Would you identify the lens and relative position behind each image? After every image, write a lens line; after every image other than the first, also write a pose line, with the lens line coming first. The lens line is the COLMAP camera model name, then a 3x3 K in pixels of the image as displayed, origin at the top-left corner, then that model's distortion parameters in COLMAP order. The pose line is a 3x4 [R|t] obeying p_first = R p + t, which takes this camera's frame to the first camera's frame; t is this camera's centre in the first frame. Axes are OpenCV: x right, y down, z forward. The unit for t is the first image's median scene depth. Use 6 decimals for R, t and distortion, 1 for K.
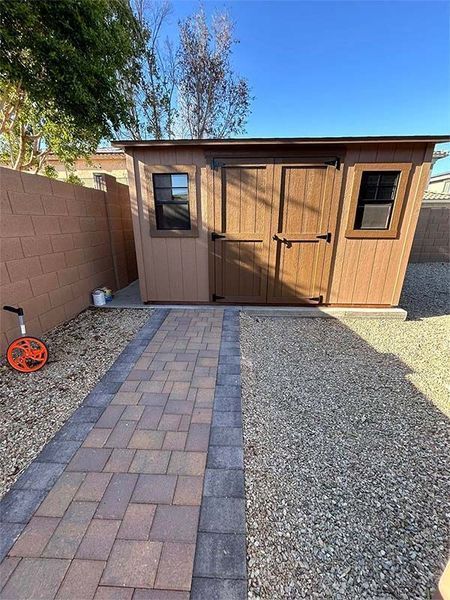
lens RADIAL K [[240.9, 0, 225.3], [0, 240.9, 300.4], [0, 0, 1]] dist [0.000547, 0.000974]
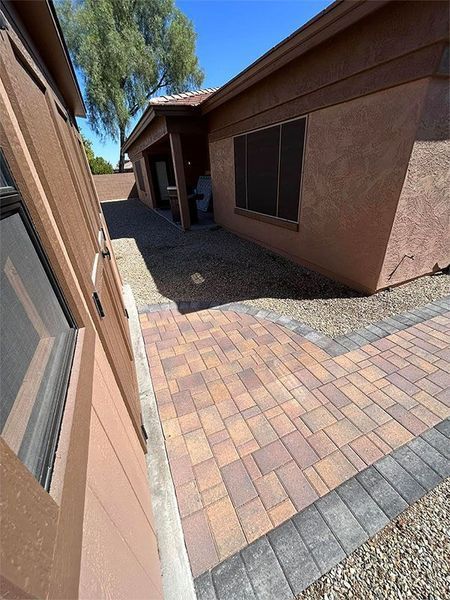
lens RADIAL K [[240.9, 0, 226.9], [0, 240.9, 300.4], [0, 0, 1]] dist [0.000547, 0.000974]
pose [[-0.444261, -0.410123, 0.796512, -0.393467], [0.332544, 0.750061, 0.571684, -0.427536], [-0.831894, 0.518852, -0.196839, 1.013129]]
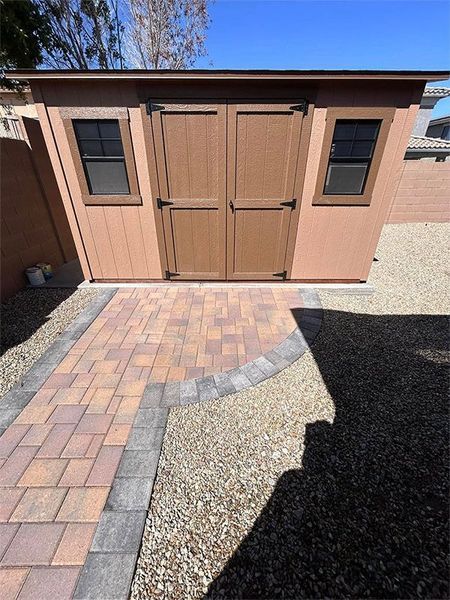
lens RADIAL K [[240.9, 0, 225.6], [0, 240.9, 299.8], [0, 0, 1]] dist [0.000547, 0.000974]
pose [[0.998767, -0.021033, 0.044962, 0.150303], [0.012868, 0.984536, 0.174712, -0.085967], [-0.047941, -0.173918, 0.983593, 0.117355]]
